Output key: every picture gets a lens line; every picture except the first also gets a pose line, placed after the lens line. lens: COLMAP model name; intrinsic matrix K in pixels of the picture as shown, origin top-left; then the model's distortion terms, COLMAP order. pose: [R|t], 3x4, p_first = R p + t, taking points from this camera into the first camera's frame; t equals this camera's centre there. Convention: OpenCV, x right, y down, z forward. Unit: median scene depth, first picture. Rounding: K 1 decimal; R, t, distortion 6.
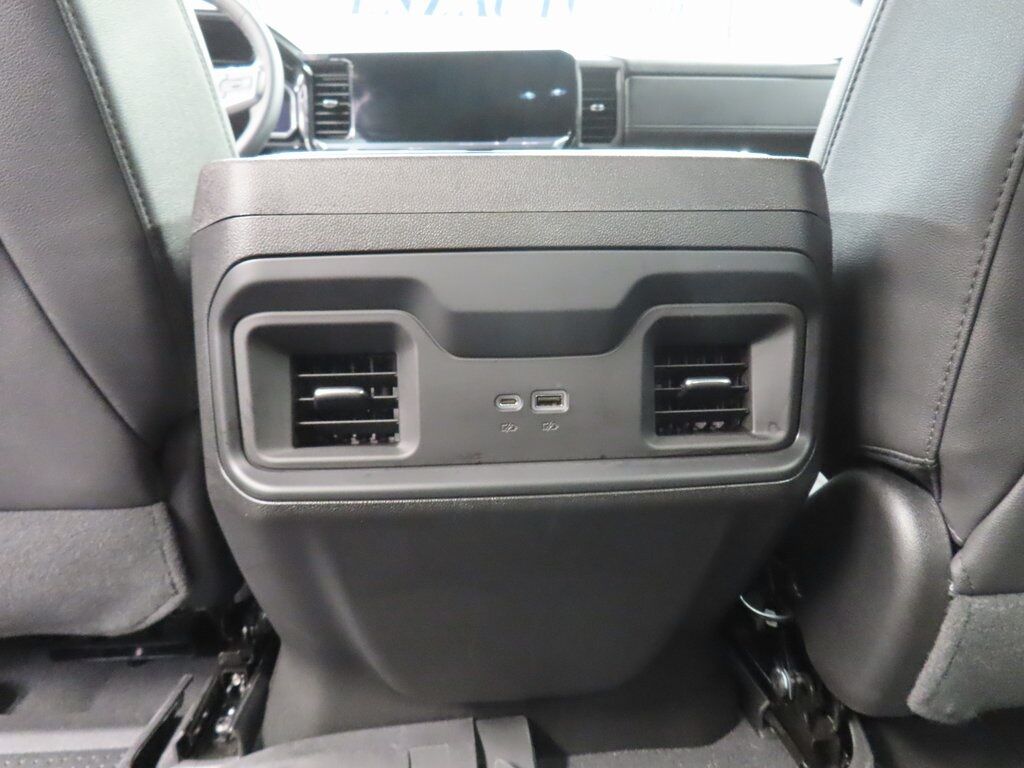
lens RADIAL K [[733.1, 0, 512.0], [0, 733.1, 384.0], [0, 0, 1]] dist [-0.009579, 0.002179]
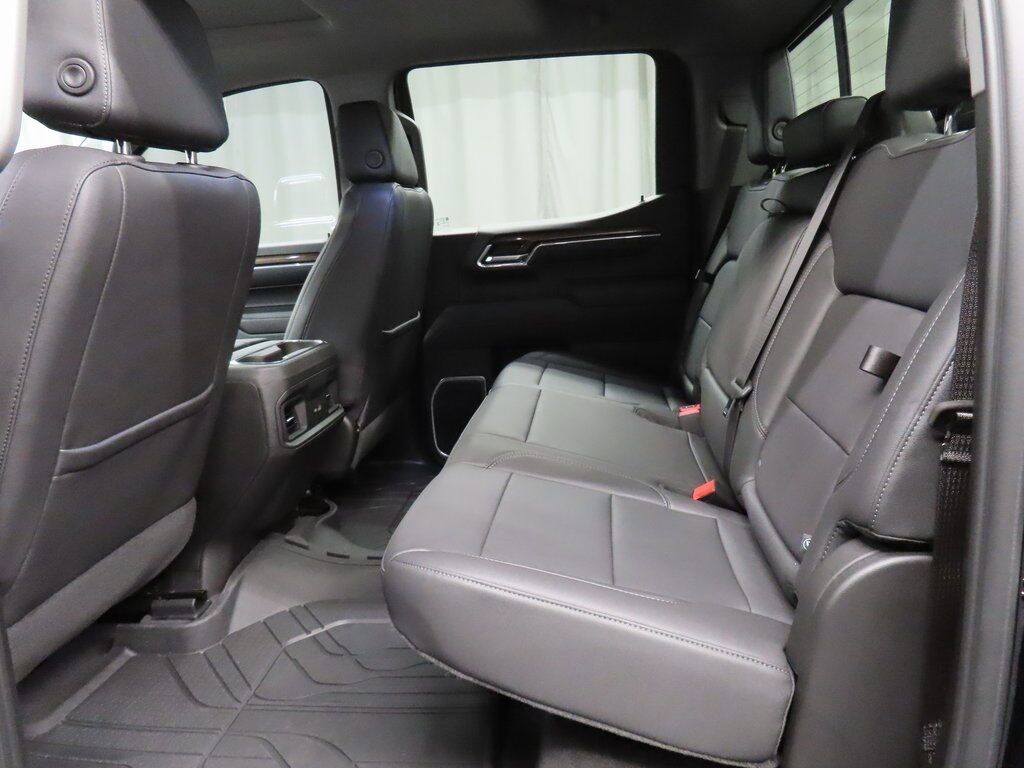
lens RADIAL K [[733.1, 0, 512.0], [0, 733.1, 384.0], [0, 0, 1]] dist [-0.009579, 0.002179]
pose [[0.211057, -0.203408, 0.956075, -3.367625], [0.247690, 0.957314, 0.148994, -0.415100], [-0.945571, 0.205364, 0.252430, -1.041797]]
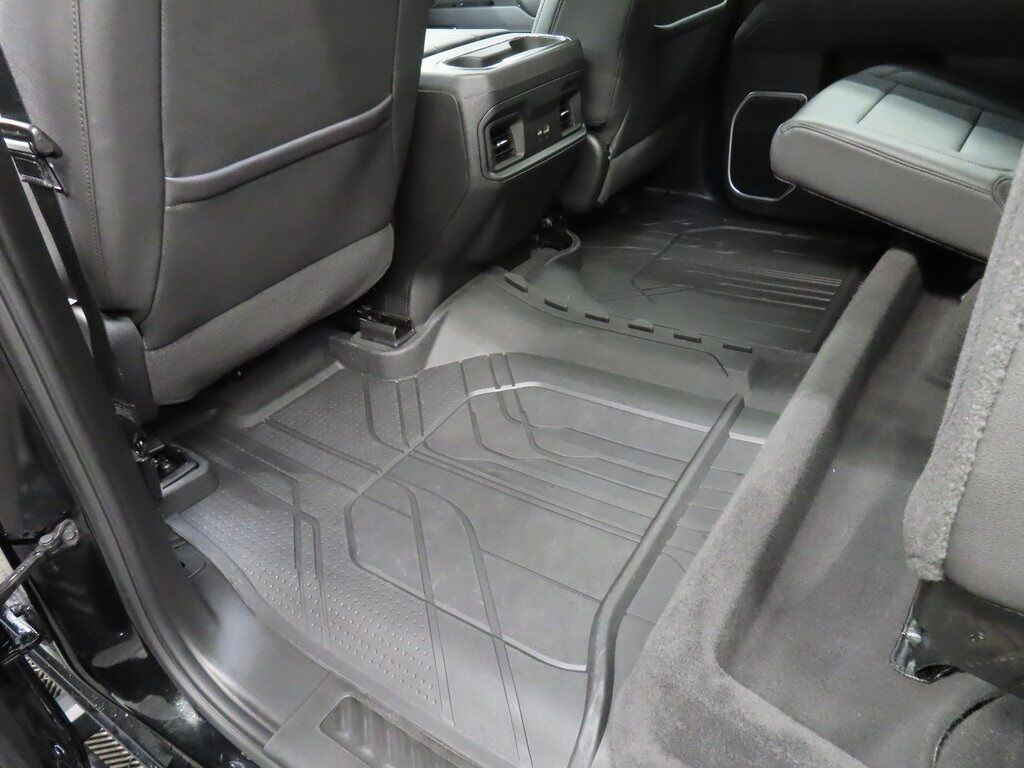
lens RADIAL K [[733.1, 0, 512.0], [0, 733.1, 384.0], [0, 0, 1]] dist [-0.009579, 0.002179]
pose [[0.636492, -0.457472, 0.620965, -2.474869], [0.223543, 0.879967, 0.419150, -0.361031], [-0.738178, -0.127973, 0.662356, -1.189526]]
